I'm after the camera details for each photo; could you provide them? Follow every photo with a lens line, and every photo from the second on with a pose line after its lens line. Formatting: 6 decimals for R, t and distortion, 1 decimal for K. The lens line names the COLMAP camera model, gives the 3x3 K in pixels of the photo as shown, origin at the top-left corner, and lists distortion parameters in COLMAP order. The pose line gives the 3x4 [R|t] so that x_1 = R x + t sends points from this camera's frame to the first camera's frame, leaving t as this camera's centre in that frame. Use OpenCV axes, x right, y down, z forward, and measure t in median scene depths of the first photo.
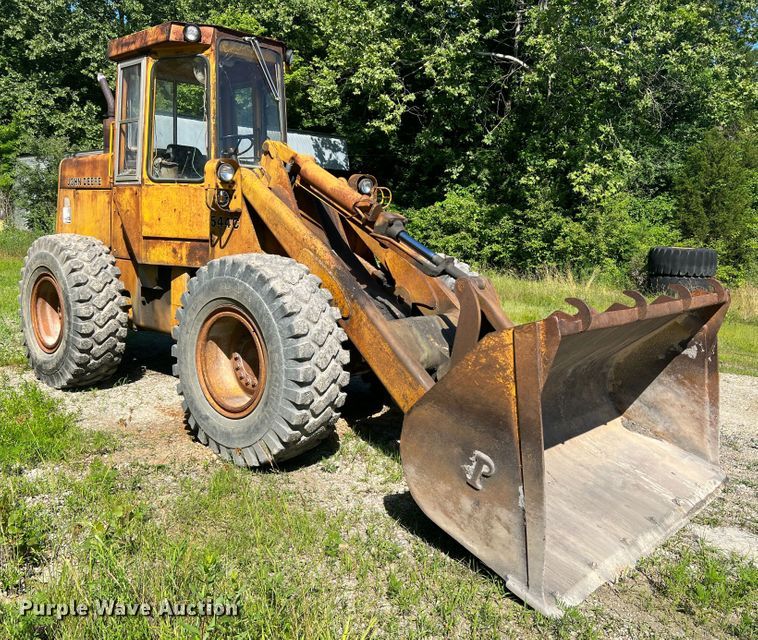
lens RADIAL K [[829.2, 0, 378.9], [0, 829.2, 300.7], [0, 0, 1]] dist [0.109054, -0.009531]
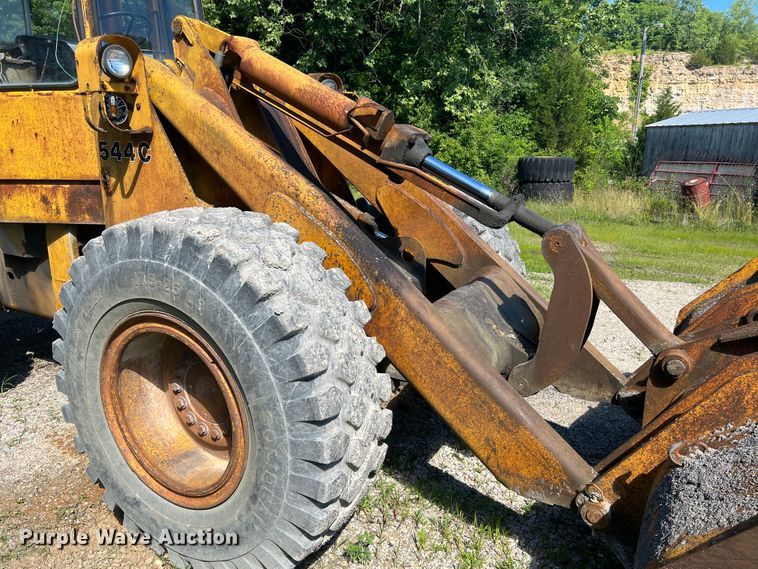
lens RADIAL K [[593.3, 0, 378.5], [0, 593.3, 289.2], [0, 0, 1]] dist [0.015307, -0.007338]
pose [[0.973231, -0.090159, 0.211408, -0.114715], [0.057838, 0.986318, 0.154373, -0.056221], [-0.222434, -0.138013, 0.965130, 0.574133]]
